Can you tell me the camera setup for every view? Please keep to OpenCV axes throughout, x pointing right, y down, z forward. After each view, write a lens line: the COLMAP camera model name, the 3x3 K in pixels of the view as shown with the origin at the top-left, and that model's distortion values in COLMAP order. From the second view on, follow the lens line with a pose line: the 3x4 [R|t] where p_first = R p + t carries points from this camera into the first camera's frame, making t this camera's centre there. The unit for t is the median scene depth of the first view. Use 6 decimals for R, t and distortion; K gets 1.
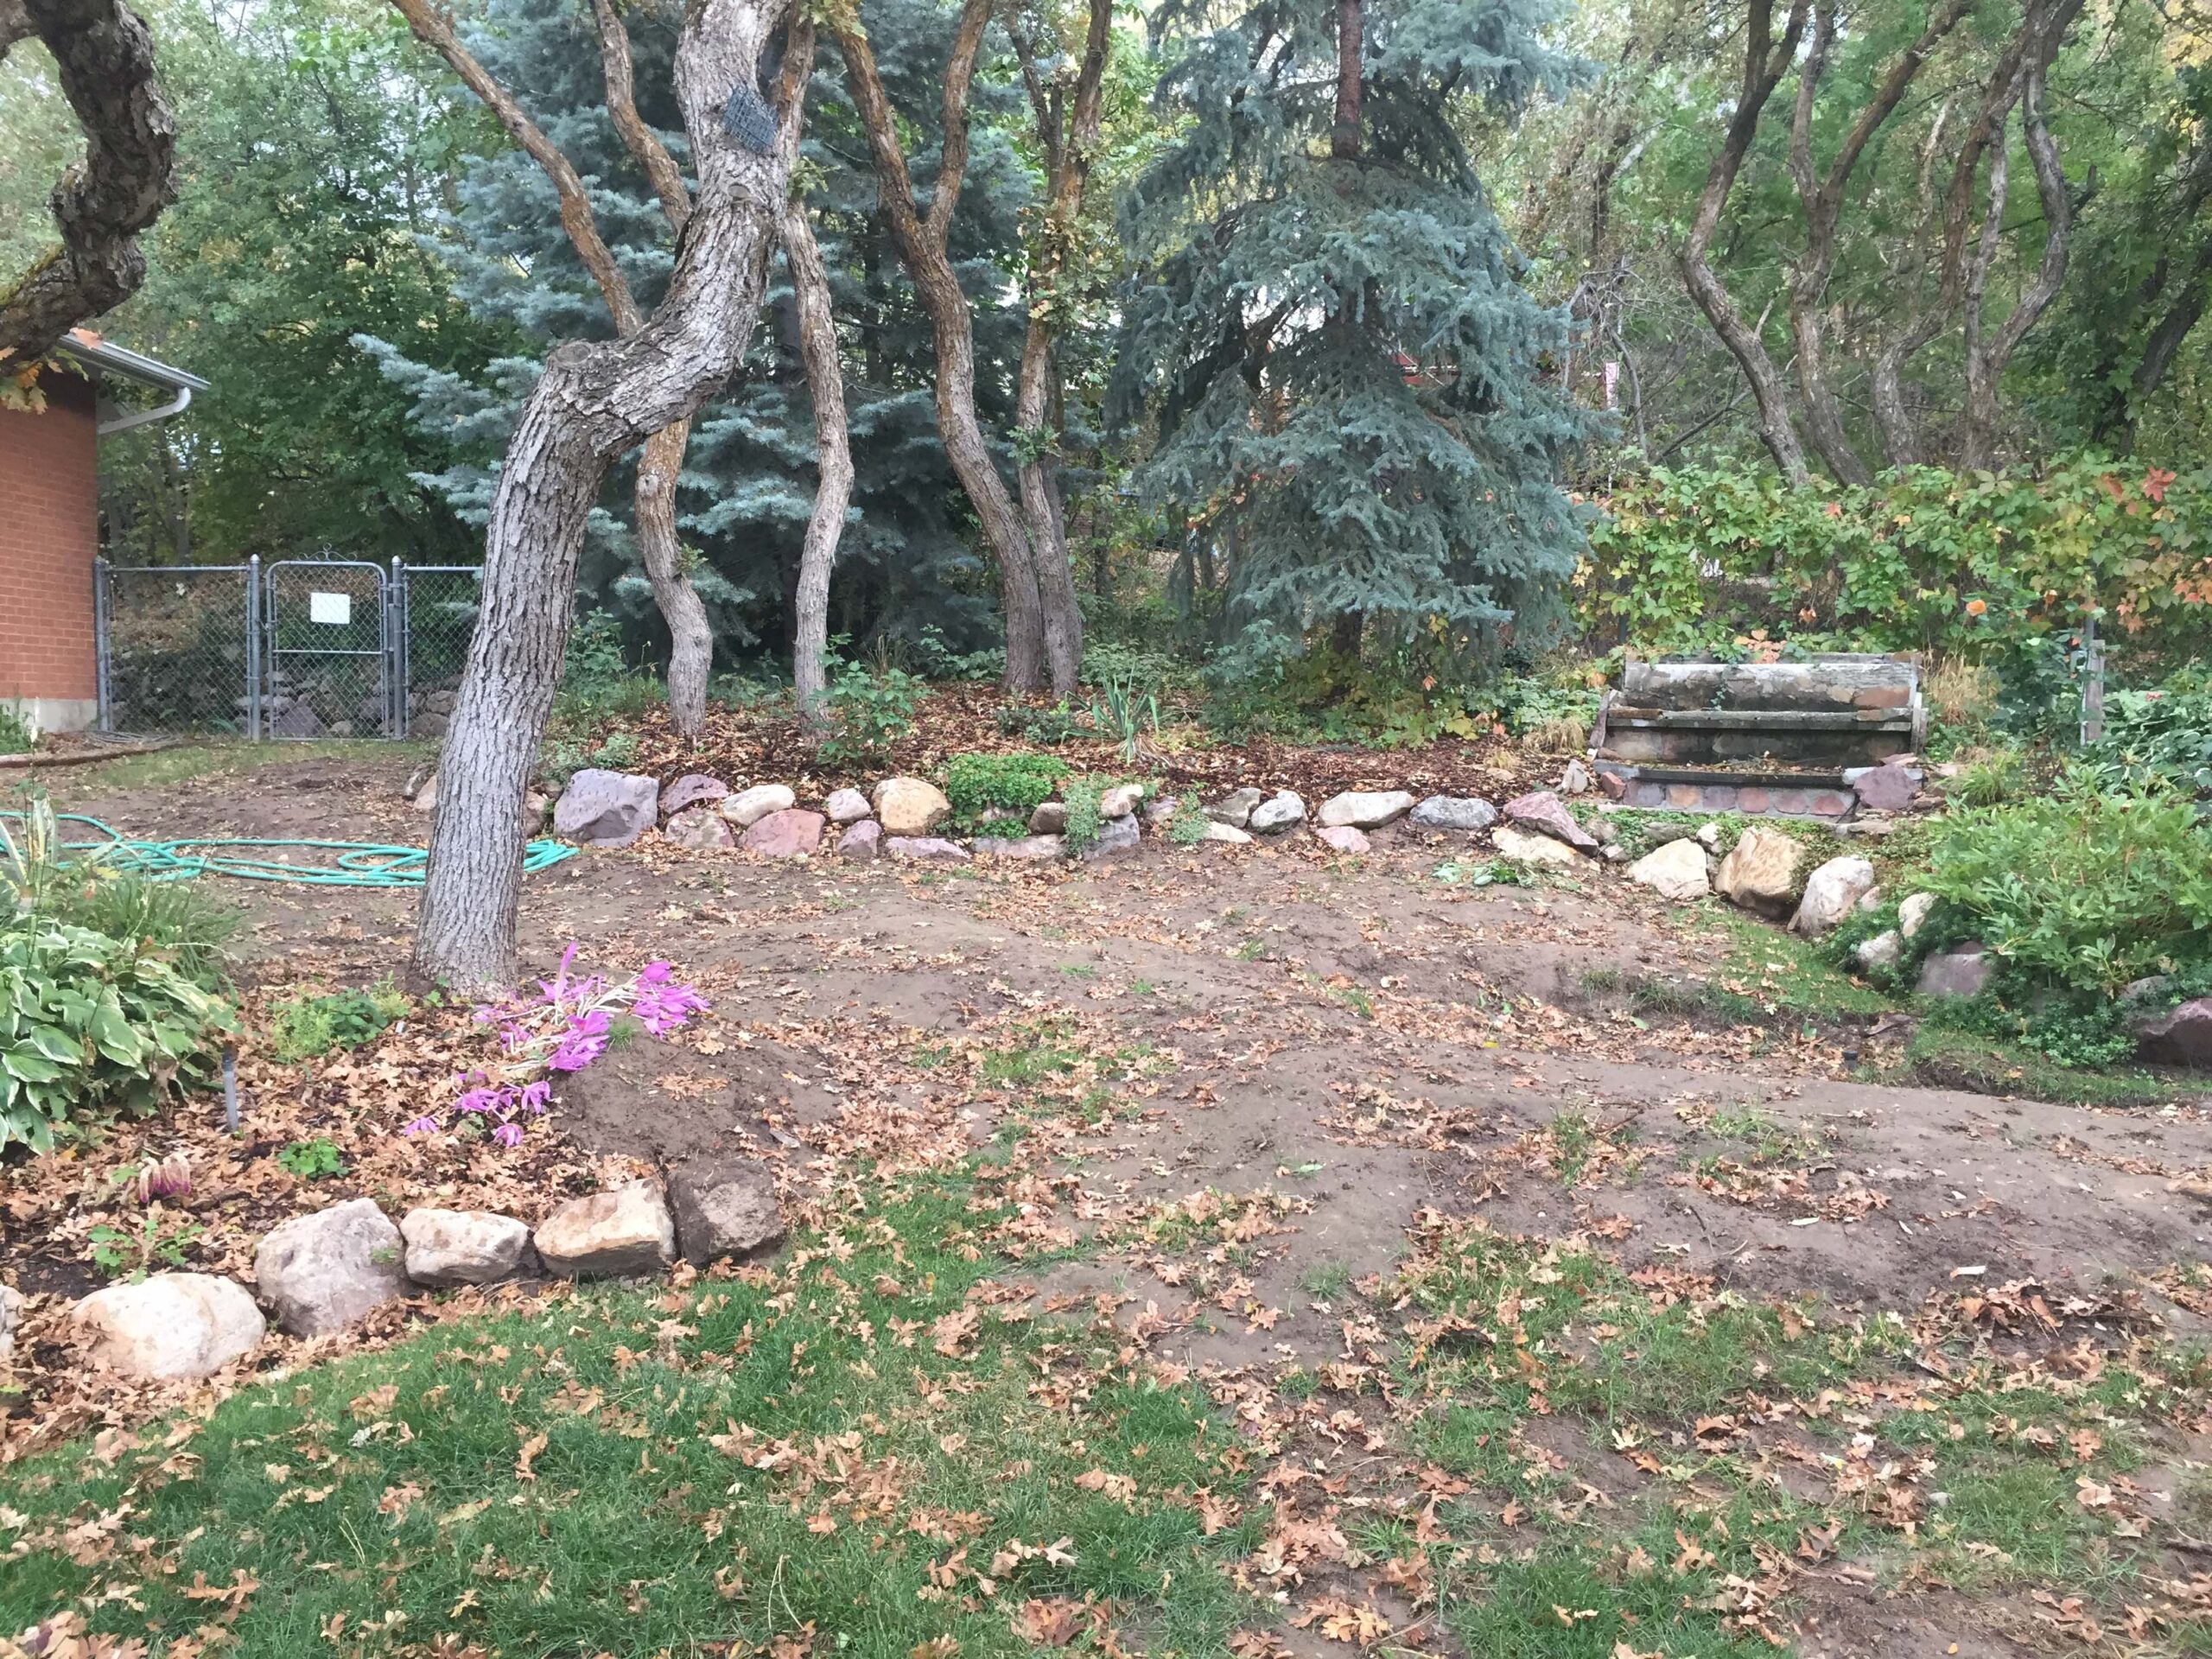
lens RADIAL K [[1895.4, 0, 1099.8], [0, 1895.4, 819.0], [0, 0, 1]] dist [0.082669, -0.112506]
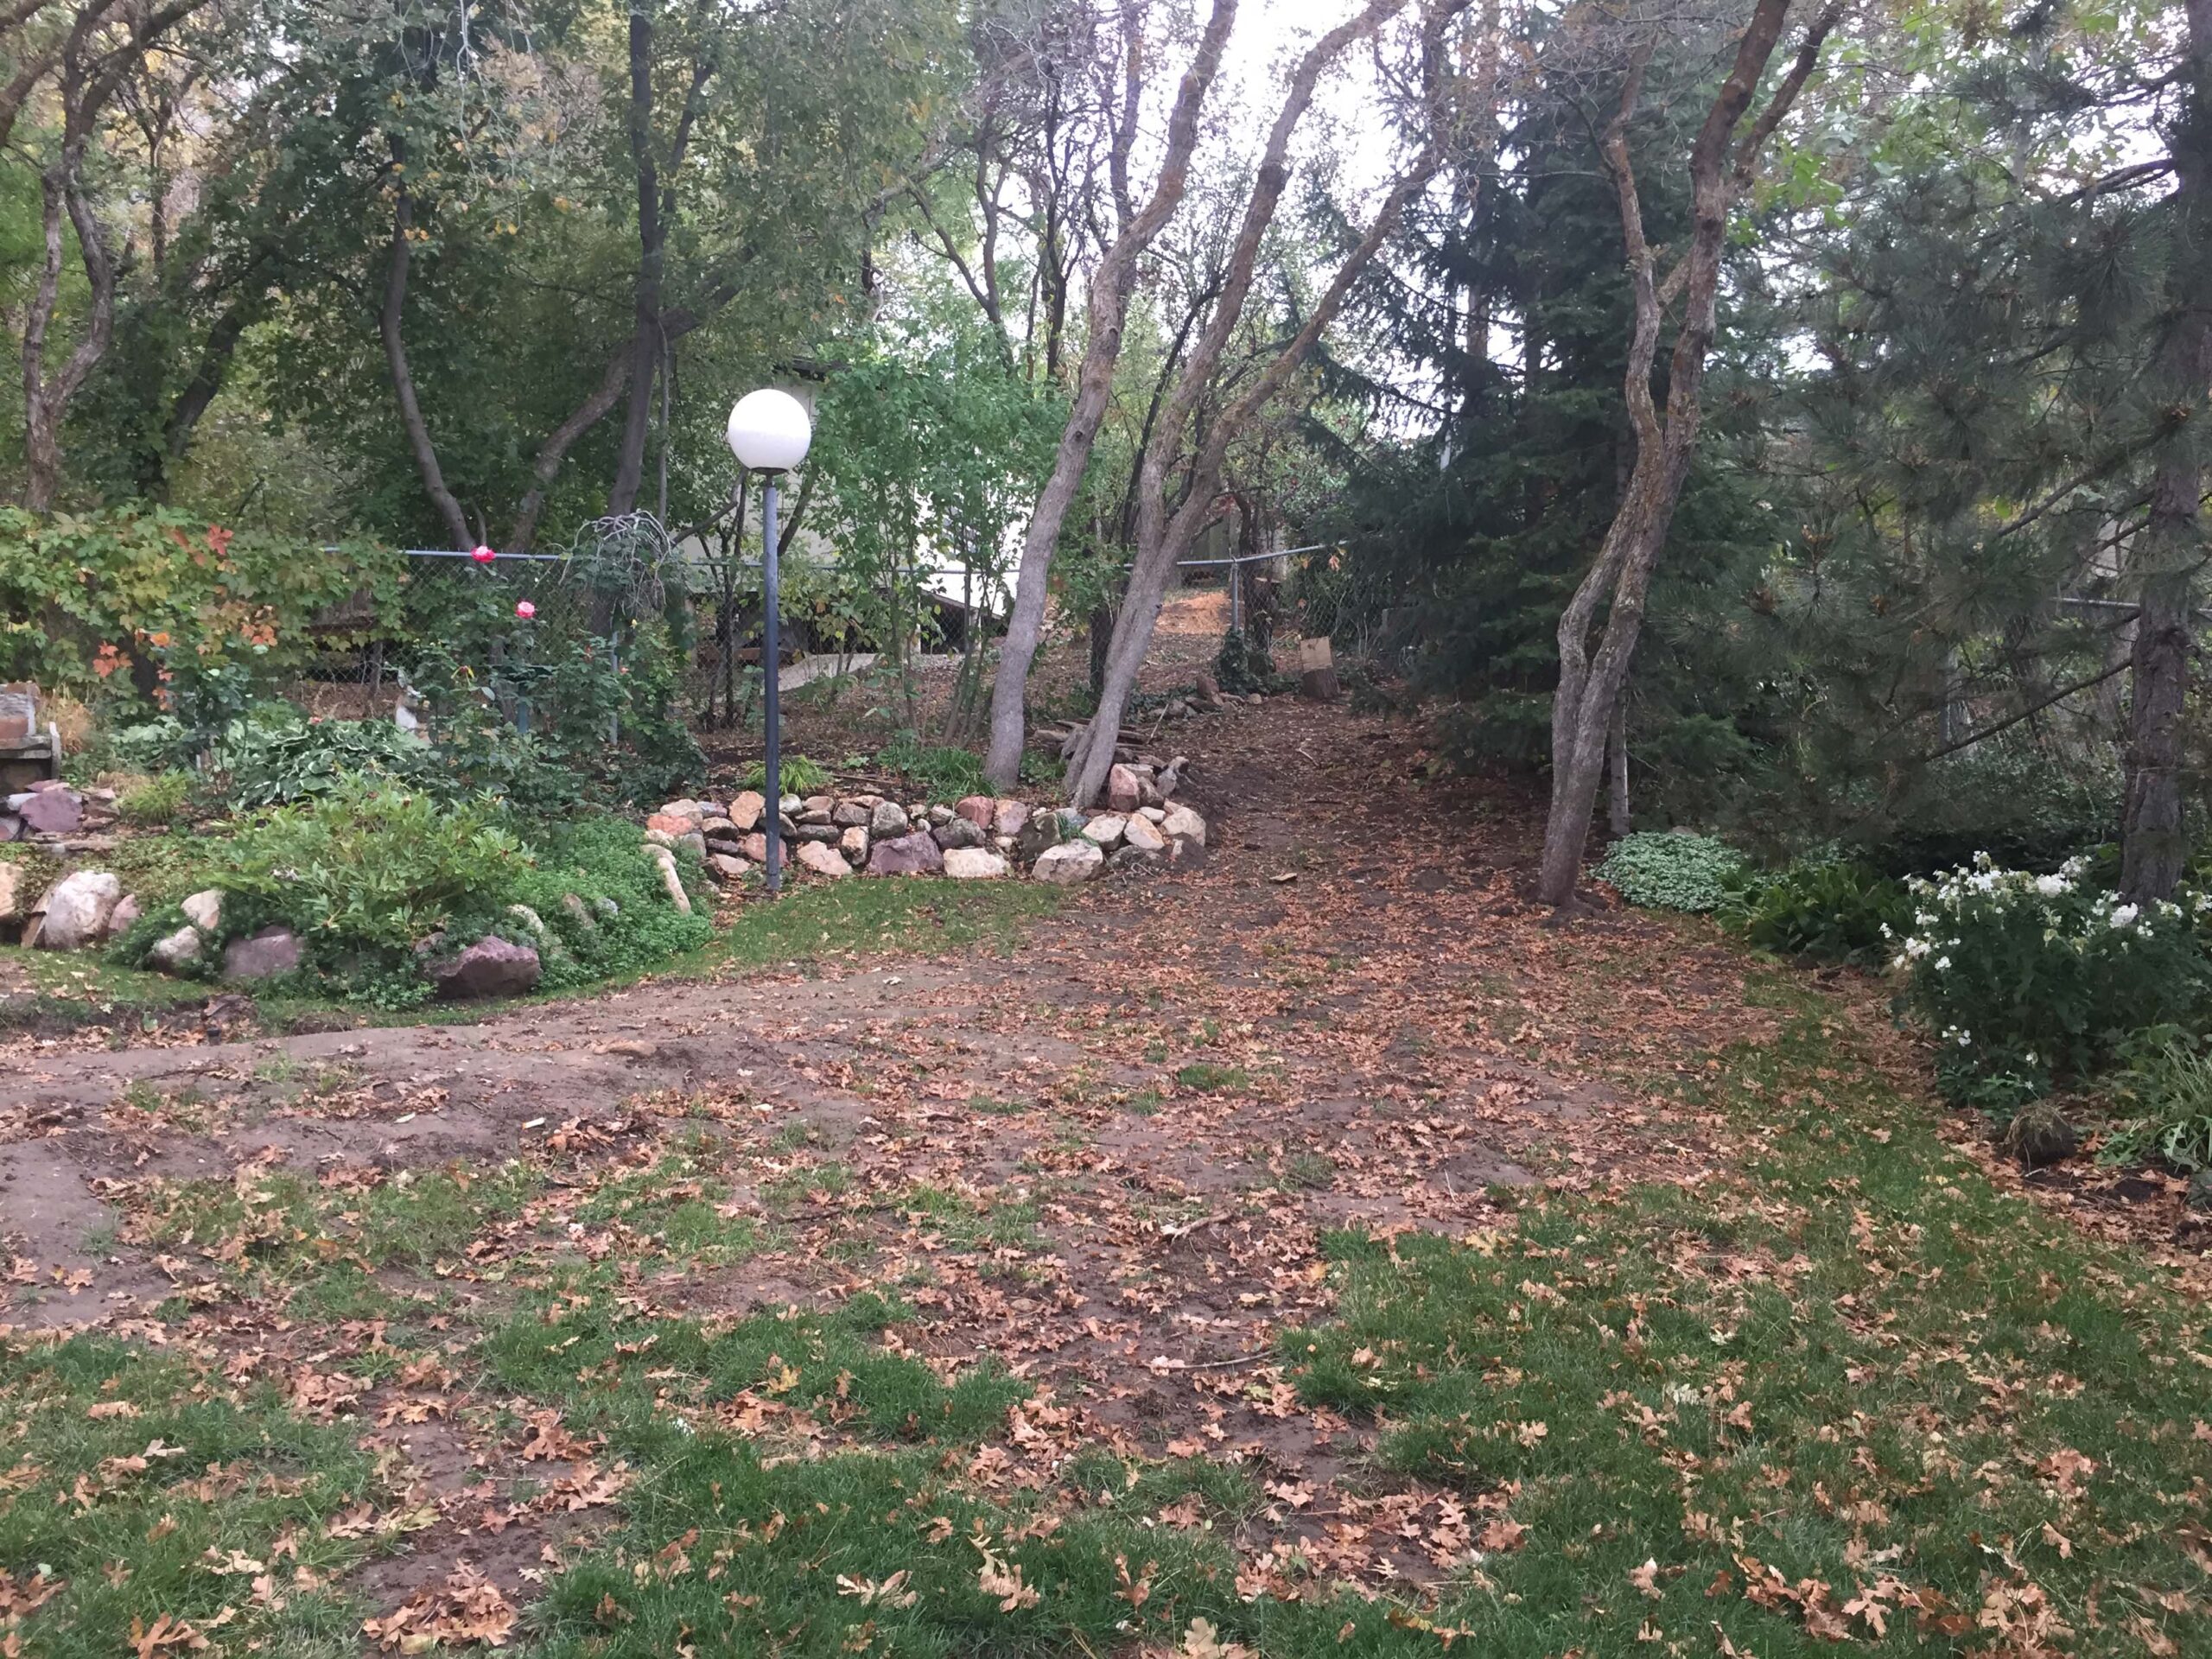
lens RADIAL K [[1881.2, 0, 1106.2], [0, 1881.2, 834.9], [0, 0, 1]] dist [0.065569, -0.092584]
pose [[0.501348, -0.054569, 0.863523, -0.186833], [0.069476, 0.997326, 0.022688, 0.012022], [-0.862452, 0.048620, 0.503798, -0.009565]]
